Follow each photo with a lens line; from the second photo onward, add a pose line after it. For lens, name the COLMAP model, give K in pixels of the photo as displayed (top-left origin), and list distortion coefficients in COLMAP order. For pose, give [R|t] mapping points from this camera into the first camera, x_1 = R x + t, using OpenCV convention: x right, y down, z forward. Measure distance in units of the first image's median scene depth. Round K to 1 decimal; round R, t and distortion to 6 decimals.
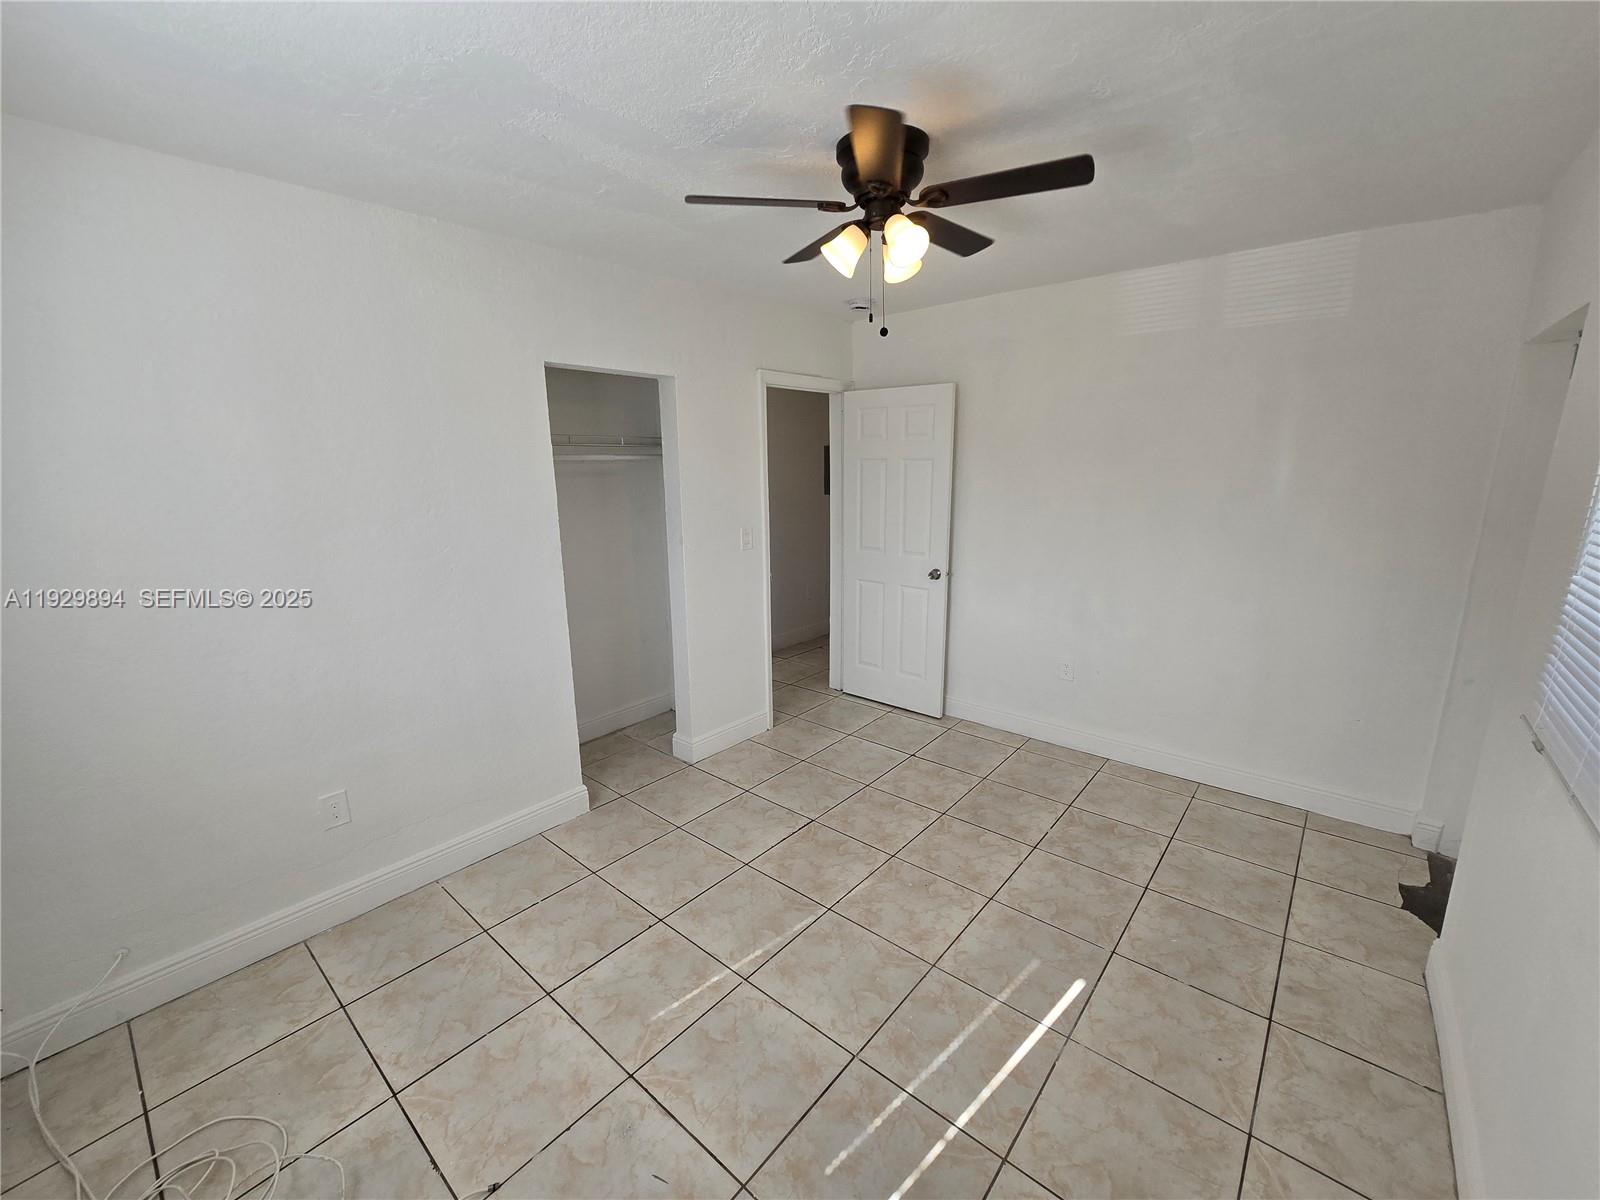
lens RADIAL K [[655.3, 0, 812.5], [0, 655.3, 587.9], [0, 0, 1]] dist [-0.003499, 0.000135]
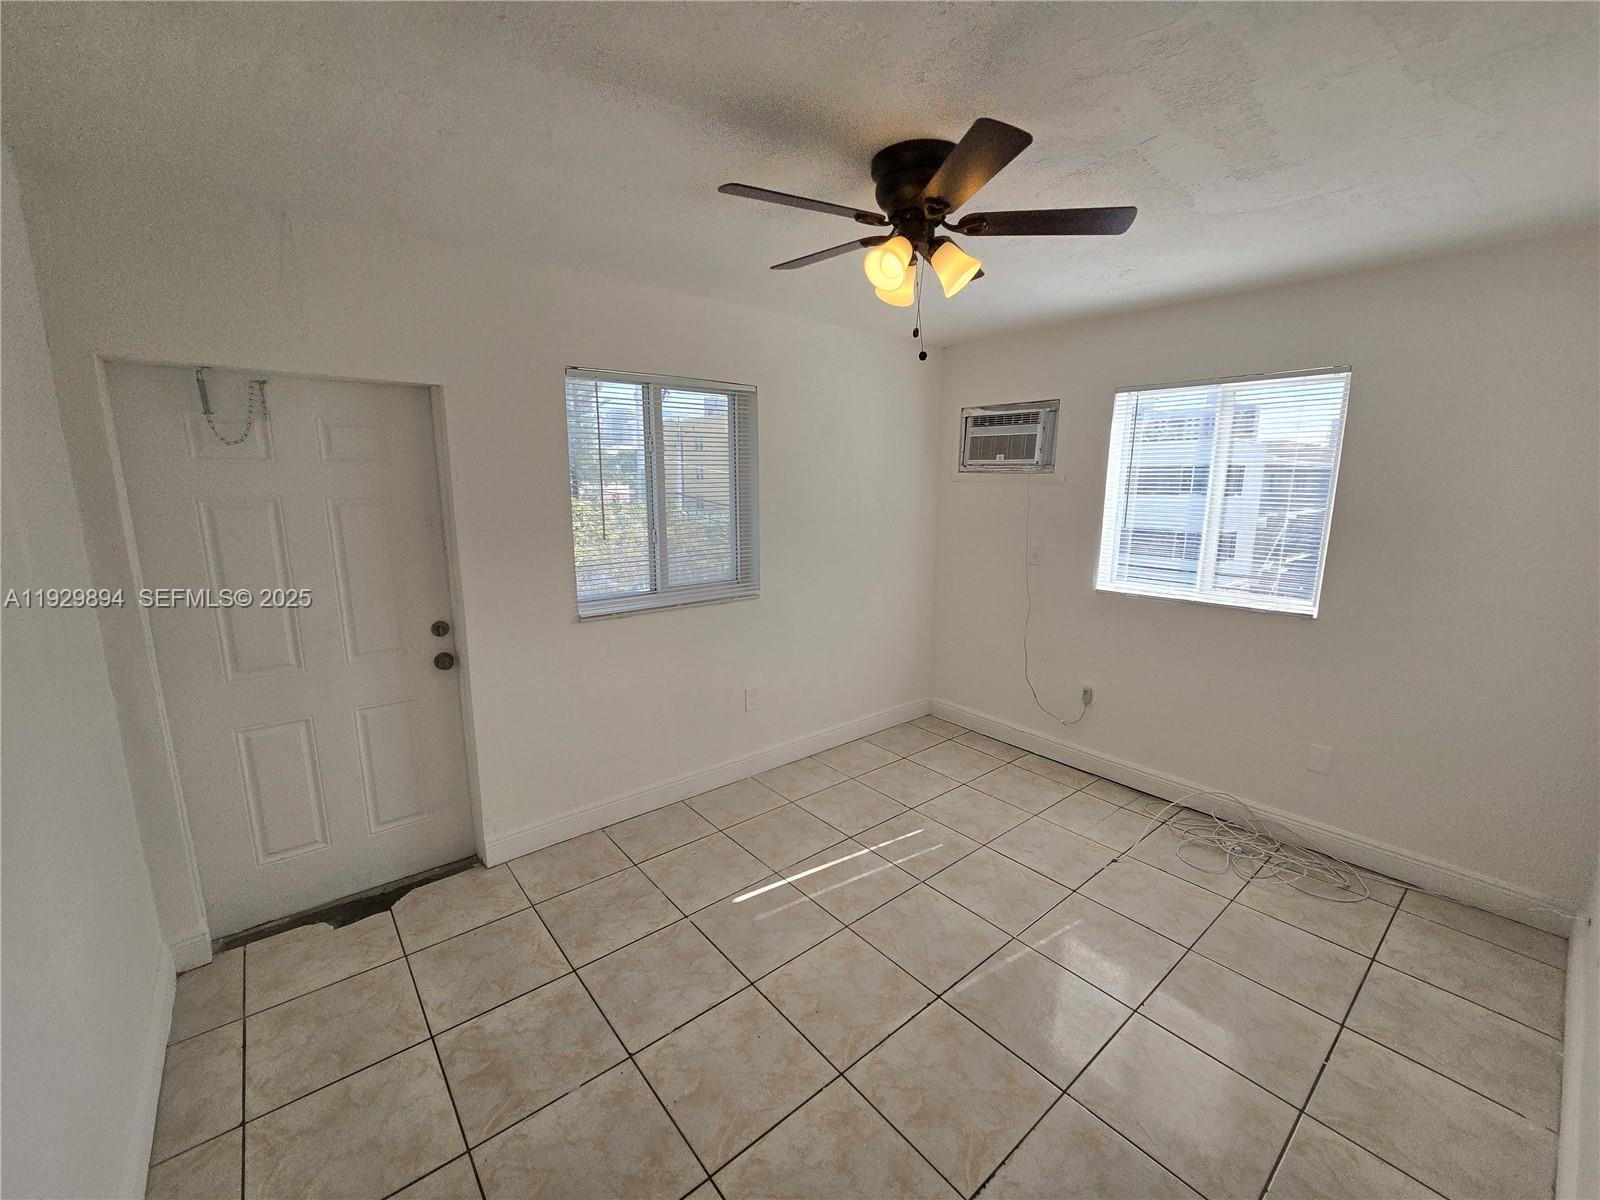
lens RADIAL K [[655.3, 0, 803.9], [0, 655.3, 597.8], [0, 0, 1]] dist [-0.003499, 0.000135]
pose [[-0.983116, -0.024725, 0.181303, 0.062521], [0.043922, 0.929975, 0.364990, -0.361210], [-0.177631, 0.366791, -0.913188, 1.762284]]
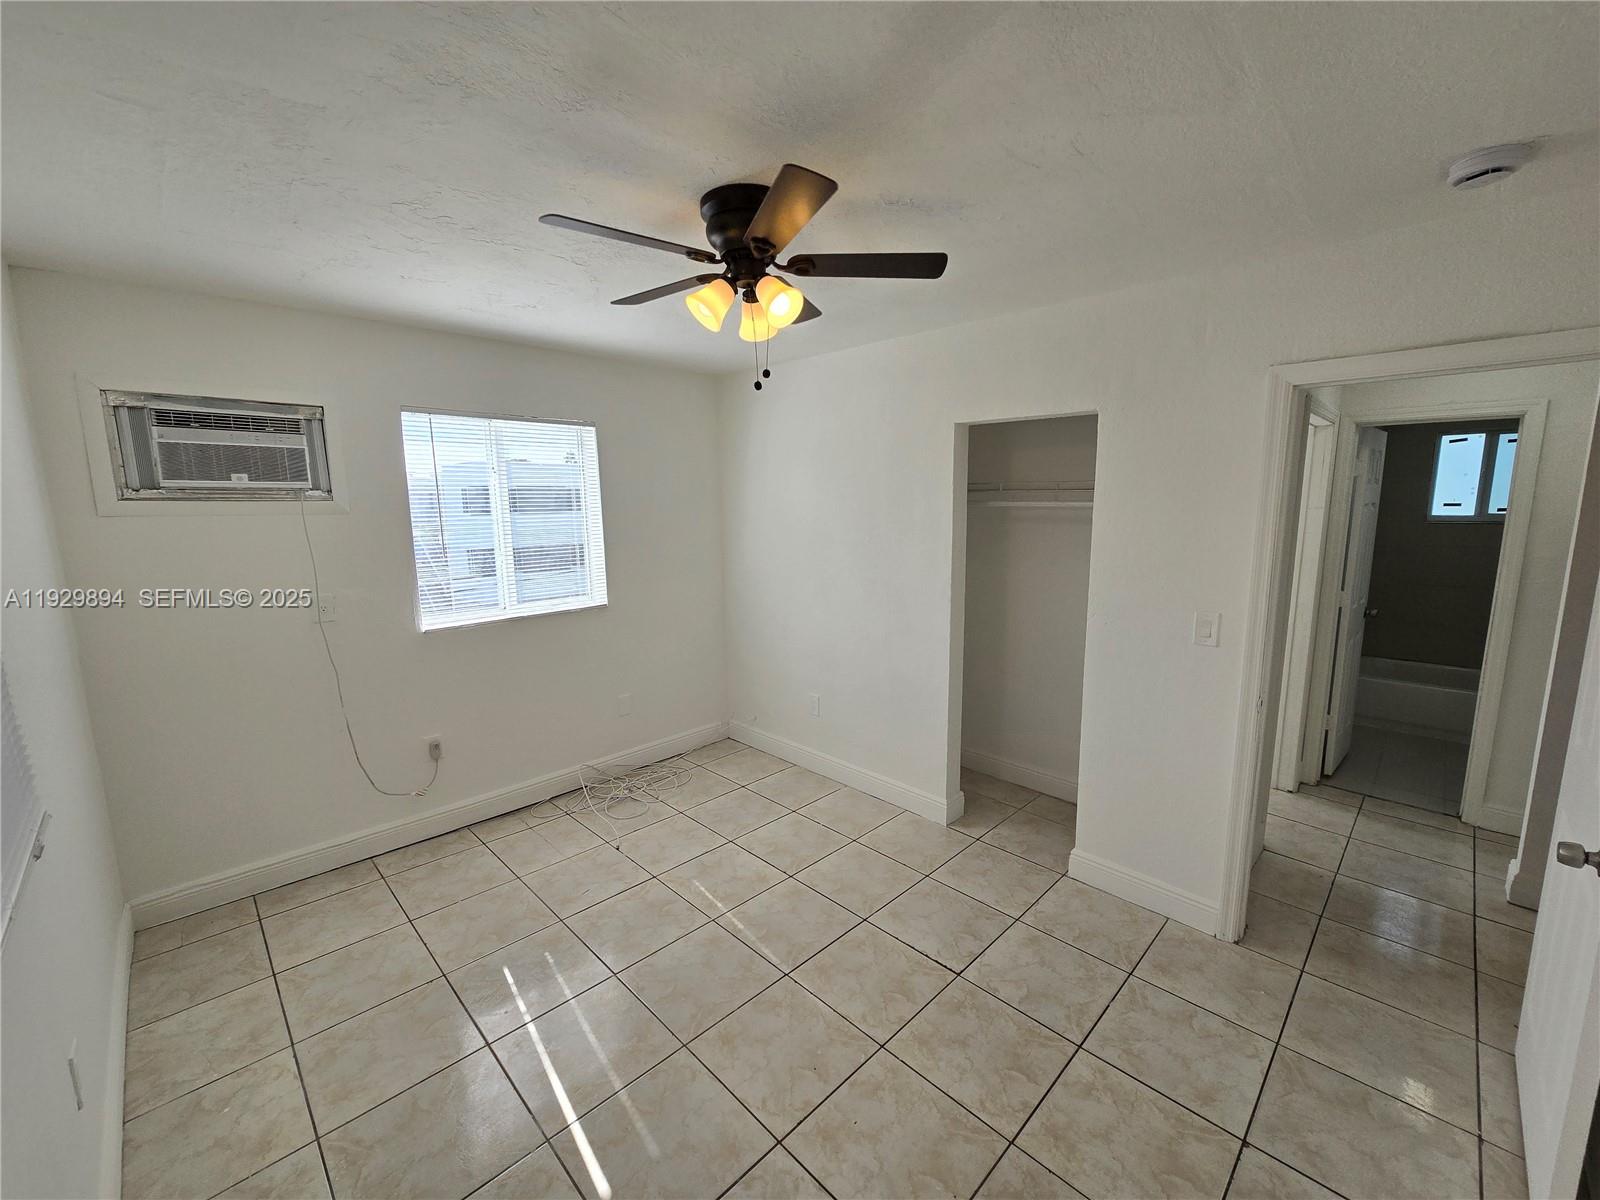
lens RADIAL K [[655.3, 0, 799.2], [0, 655.3, 603.5], [0, 0, 1]] dist [-0.003499, 0.000135]
pose [[-0.099059, 0.170719, -0.980328, 0.945096], [-0.185951, 0.964643, 0.186777, -0.238781], [0.977553, 0.200795, -0.063811, 1.043336]]
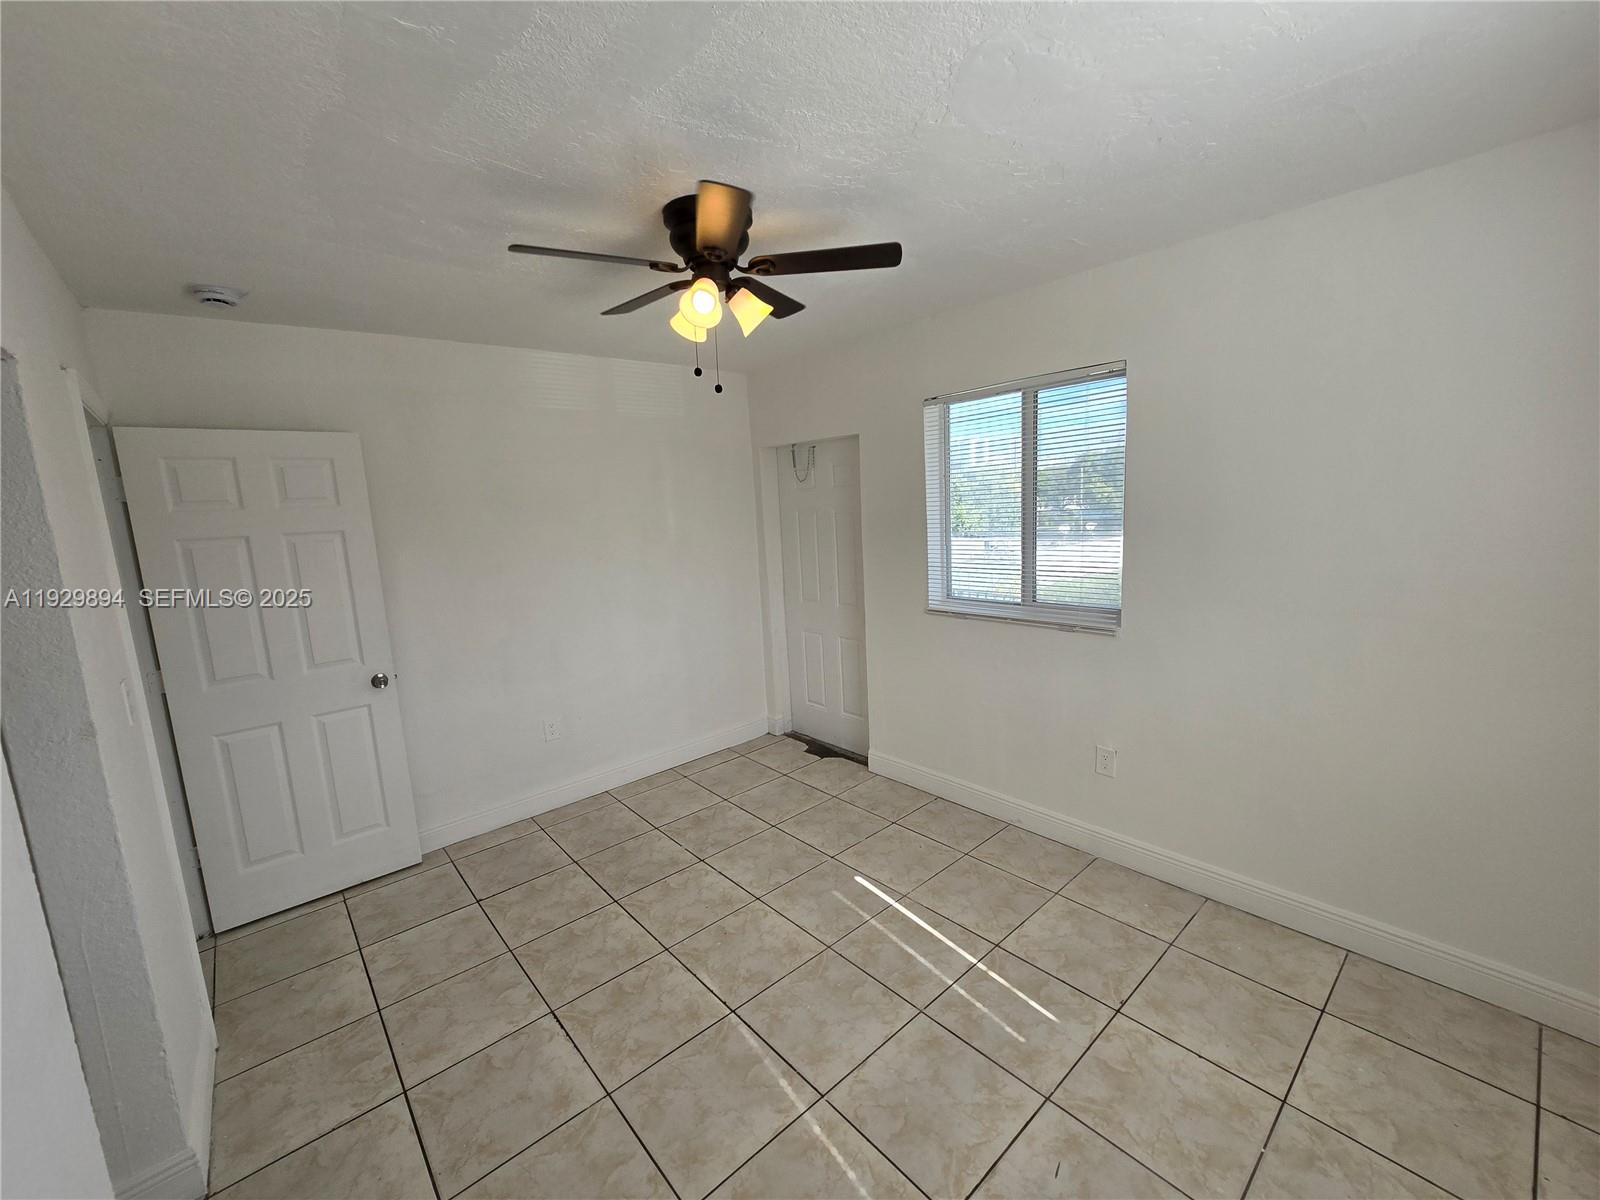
lens RADIAL K [[655.3, 0, 797.3], [0, 655.3, 587.0], [0, 0, 1]] dist [-0.003499, 0.000135]
pose [[0.160773, -0.130975, 0.978263, -0.811432], [0.244037, 0.965657, 0.089181, -0.133115], [-0.956346, 0.224395, 0.187214, 0.667604]]
